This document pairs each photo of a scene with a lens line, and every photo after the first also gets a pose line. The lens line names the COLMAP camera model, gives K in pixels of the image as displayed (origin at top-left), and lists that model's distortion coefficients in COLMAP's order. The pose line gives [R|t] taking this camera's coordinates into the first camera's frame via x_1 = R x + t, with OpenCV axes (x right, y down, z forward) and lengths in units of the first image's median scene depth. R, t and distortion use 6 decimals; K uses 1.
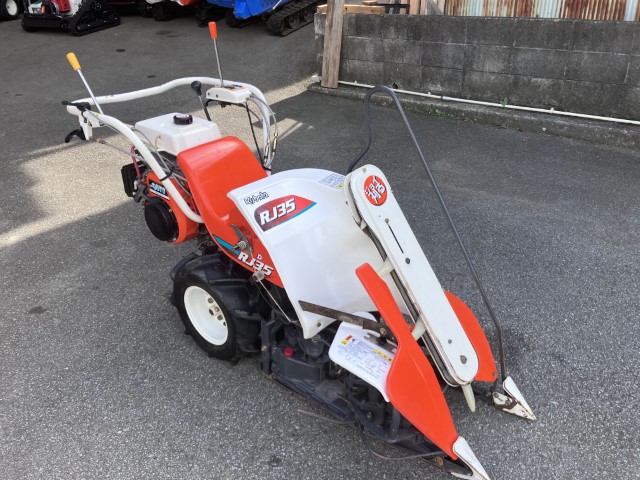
lens RADIAL K [[527.1, 0, 321.0], [0, 527.1, 241.4], [0, 0, 1]] dist [0.012761, -0.008285]
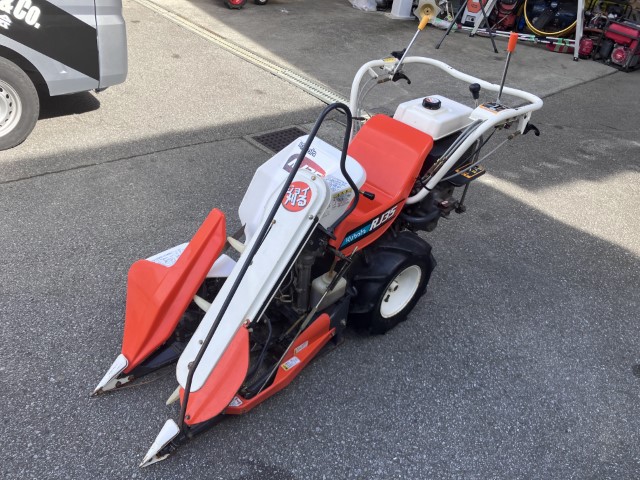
lens RADIAL K [[527.1, 0, 321.2], [0, 527.1, 239.2], [0, 0, 1]] dist [0.012761, -0.008285]
pose [[-0.103671, 0.557357, -0.823775, 0.475626], [-0.580385, 0.638706, 0.505182, -0.284500], [0.807717, 0.530479, 0.257267, 0.432212]]
